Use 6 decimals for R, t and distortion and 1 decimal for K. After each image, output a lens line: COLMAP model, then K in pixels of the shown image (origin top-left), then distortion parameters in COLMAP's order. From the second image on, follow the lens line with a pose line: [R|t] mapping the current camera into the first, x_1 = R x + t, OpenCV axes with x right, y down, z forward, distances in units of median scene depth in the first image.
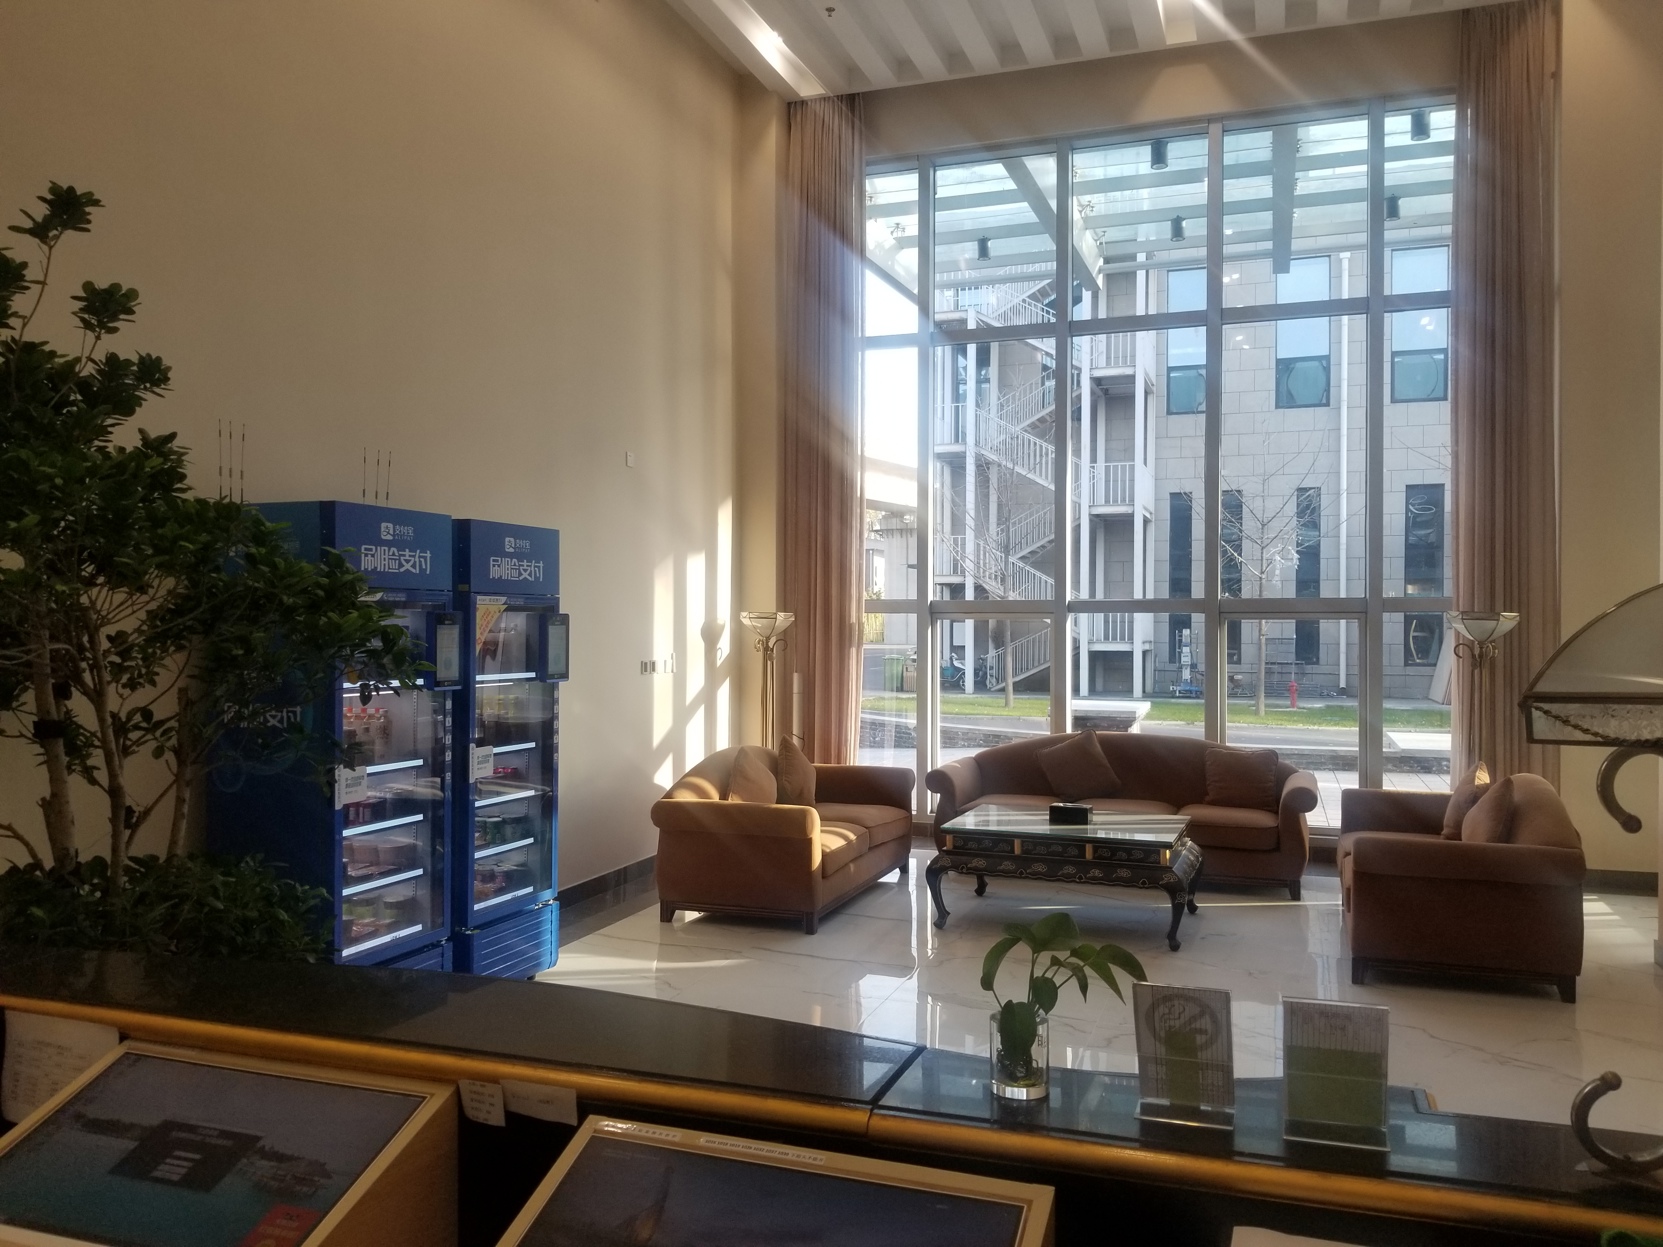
lens RADIAL K [[1287.8, 0, 833.6], [0, 1287.8, 643.0], [0, 0, 1]] dist [0.150899, -0.215007]
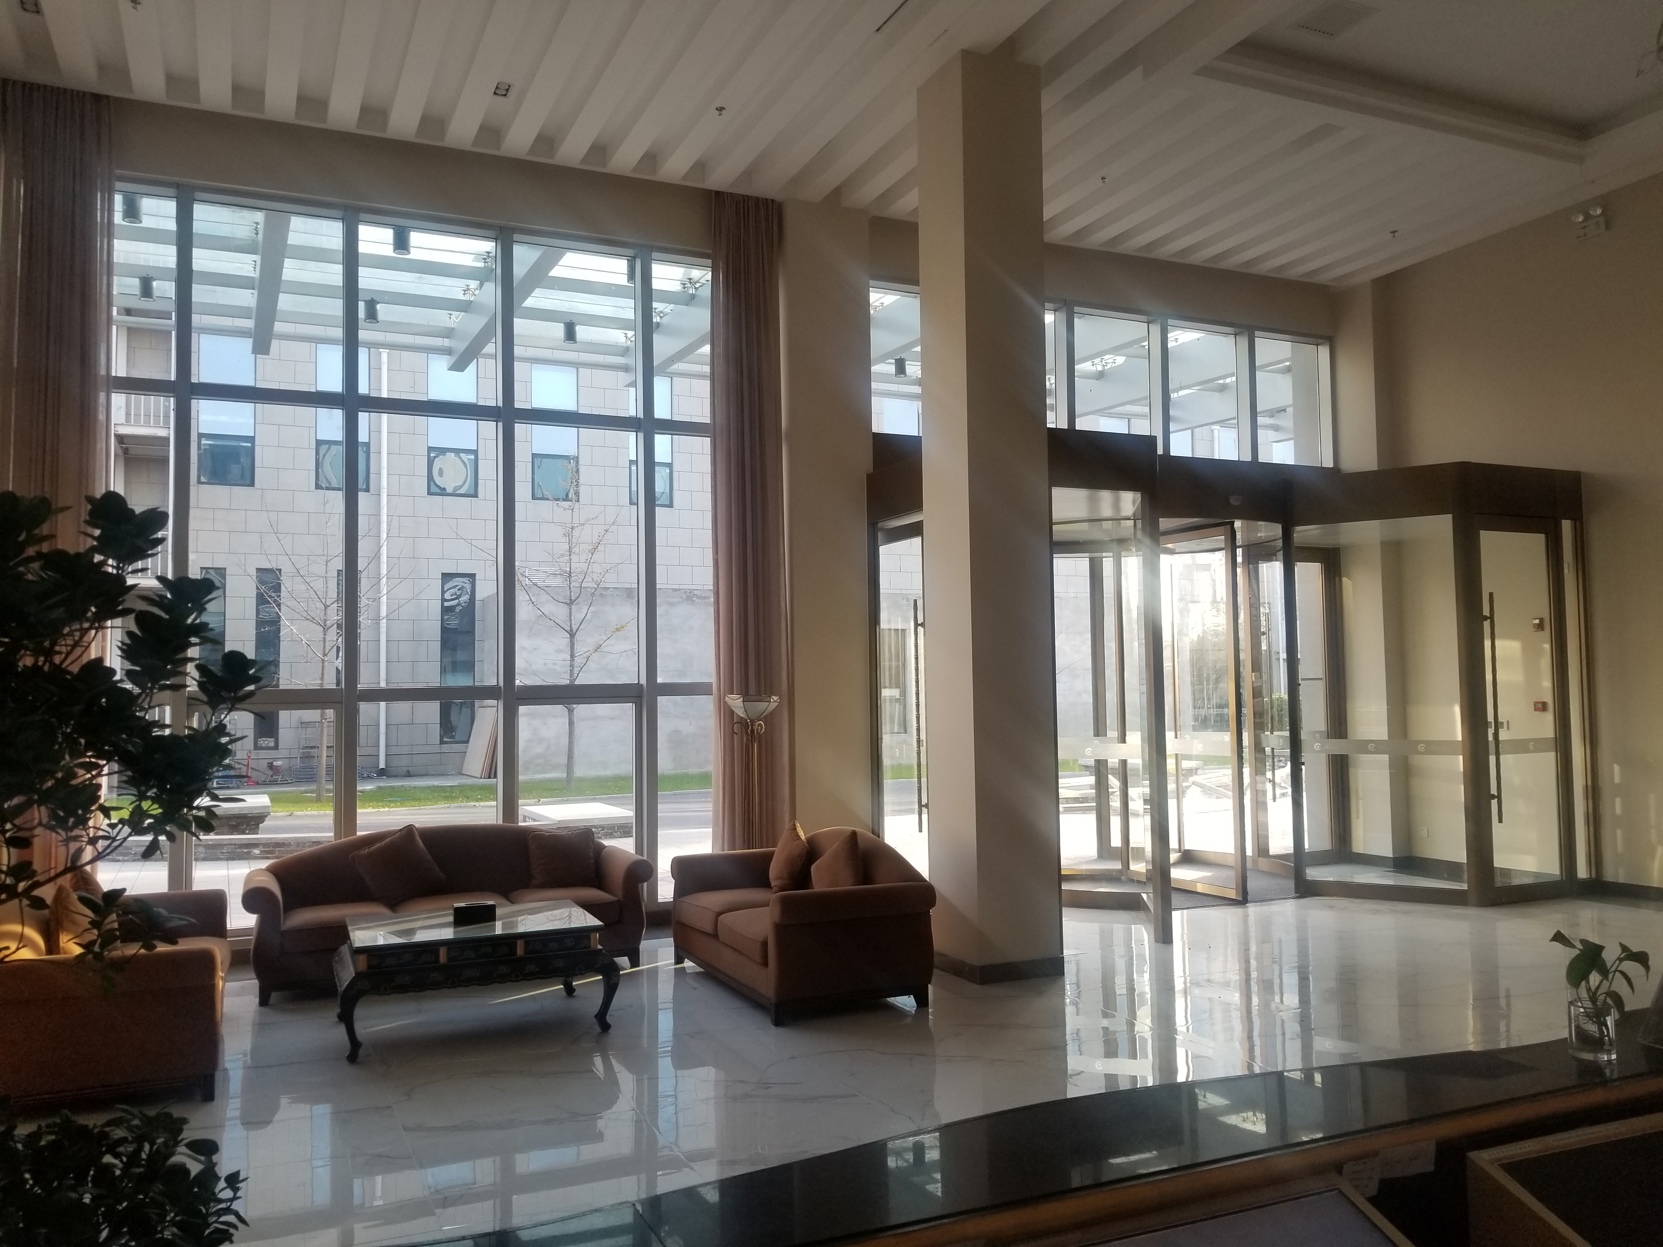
lens RADIAL K [[1304.4, 0, 831.5], [0, 1304.4, 623.5], [0, 0, 1]] dist [-0.003800, -0.004119]
pose [[0.720507, 0.023585, 0.693047, -0.141284], [0.029714, 0.997453, -0.064836, -0.004543], [-0.692811, 0.067308, 0.717971, 0.057888]]
